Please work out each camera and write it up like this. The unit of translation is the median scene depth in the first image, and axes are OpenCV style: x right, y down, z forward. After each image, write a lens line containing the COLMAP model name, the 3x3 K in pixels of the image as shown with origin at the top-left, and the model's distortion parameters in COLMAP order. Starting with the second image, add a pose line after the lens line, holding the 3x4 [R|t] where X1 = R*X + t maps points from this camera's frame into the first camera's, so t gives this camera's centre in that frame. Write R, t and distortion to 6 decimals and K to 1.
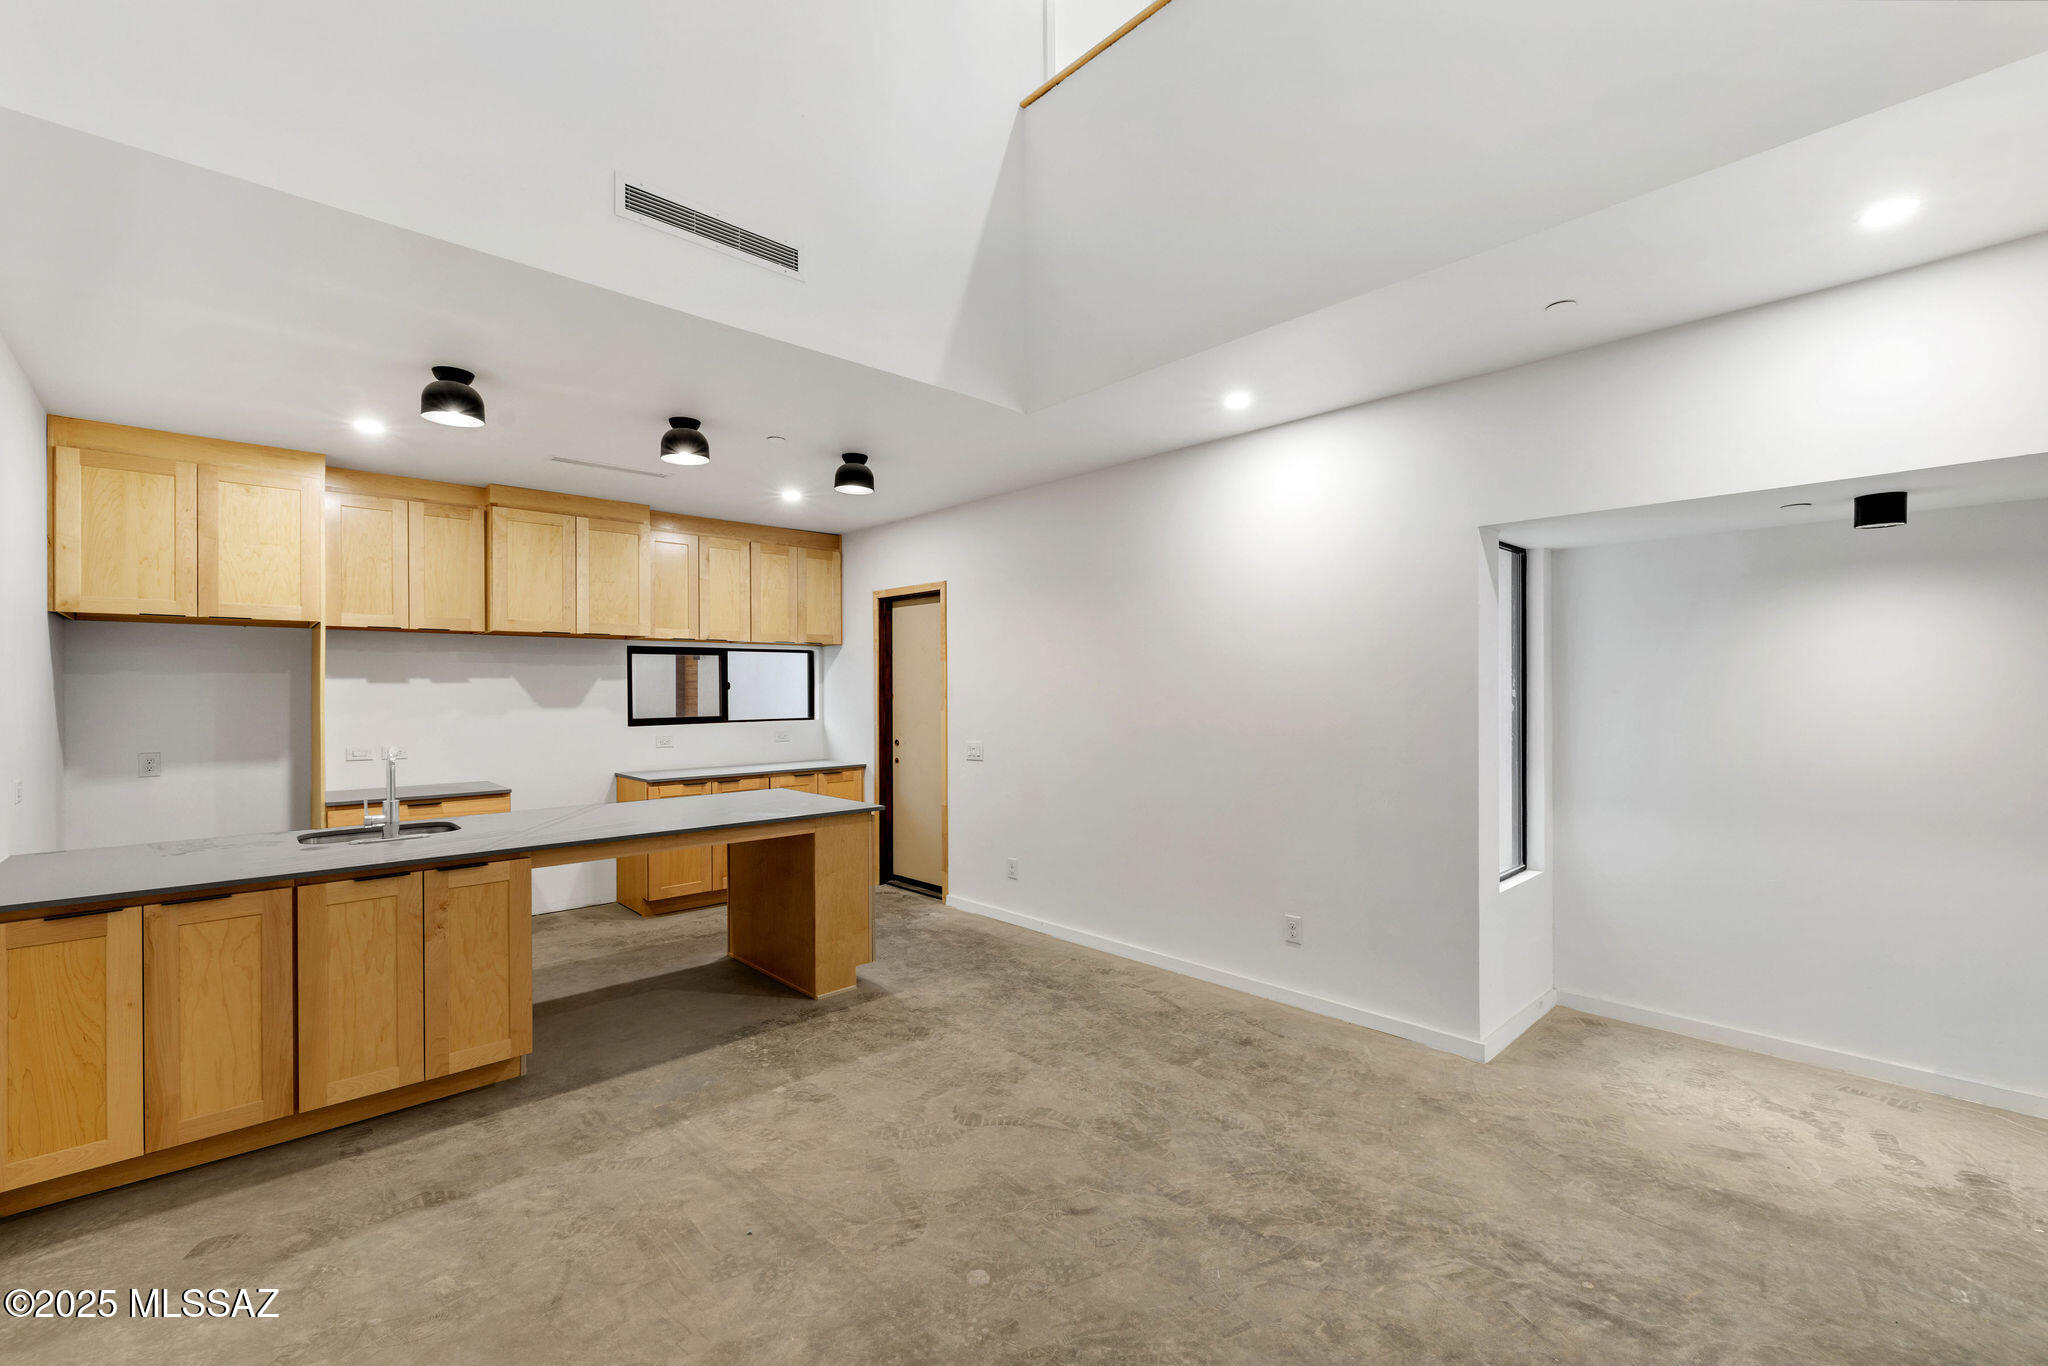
lens RADIAL K [[864.3, 0, 1041.6], [0, 864.3, 687.1], [0, 0, 1]] dist [-0.000931, -0.000236]
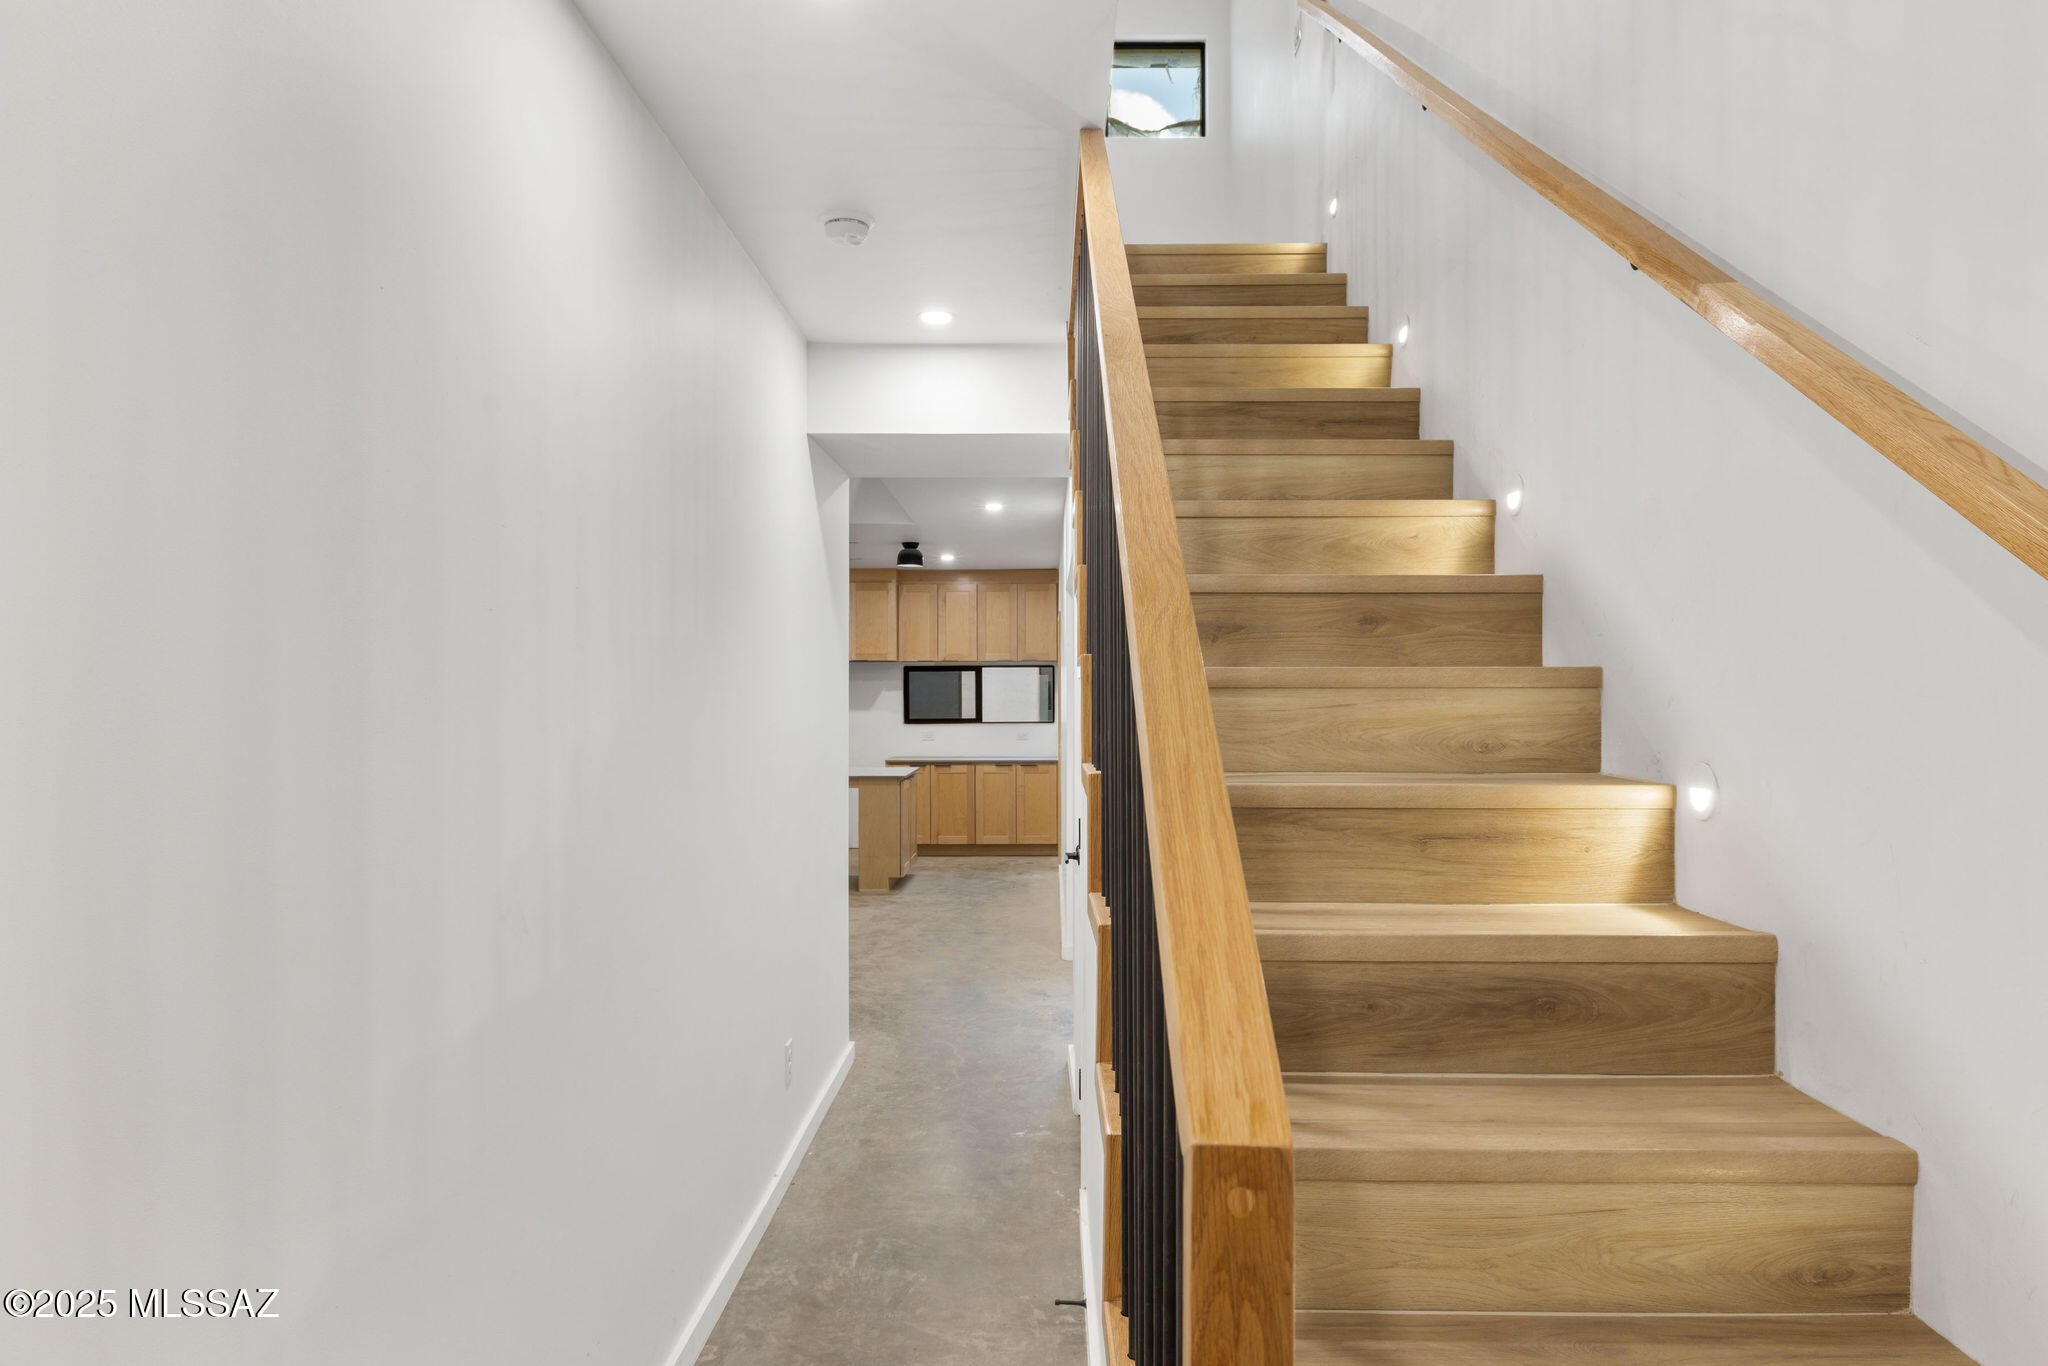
lens RADIAL K [[1283.9, 0, 1036.0], [0, 1283.9, 693.1], [0, 0, 1]] dist [0.000877, -0.000011]
pose [[0.707090, 0.001926, -0.707120, 1.720493], [0.001372, 0.999991, 0.004096, -0.019797], [0.707122, -0.003866, 0.707081, -0.478420]]
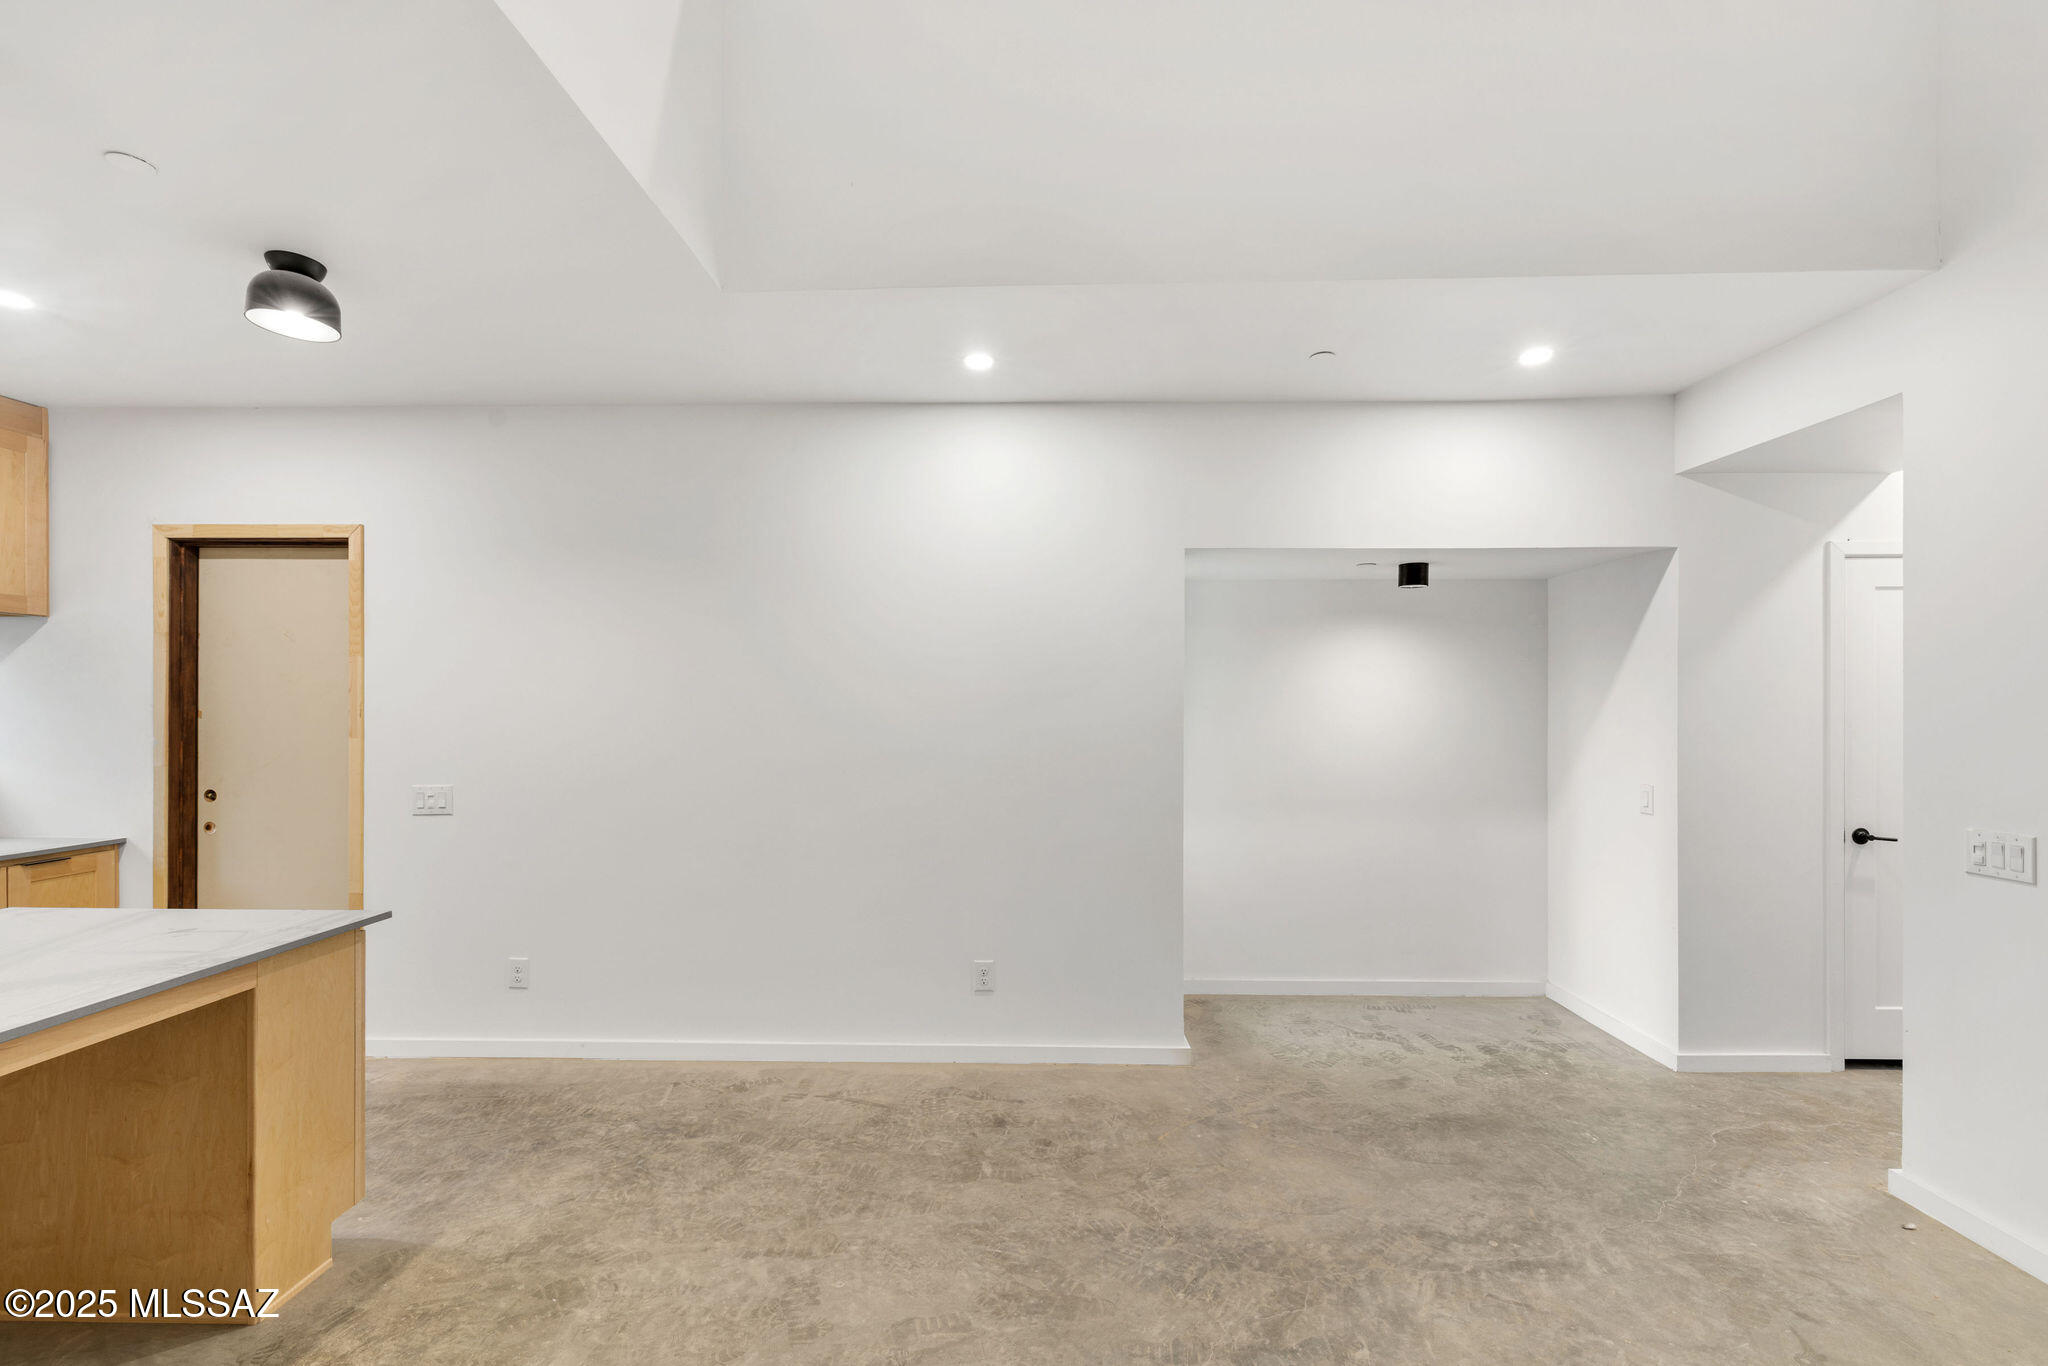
lens RADIAL K [[864.3, 0, 1035.6], [0, 864.3, 707.6], [0, 0, 1]] dist [-0.000931, -0.000236]
pose [[0.705594, 0.005586, 0.708594, -0.305992], [-0.005803, 0.999981, -0.002105, 0.006752], [-0.708593, -0.002626, 0.705613, 0.343073]]
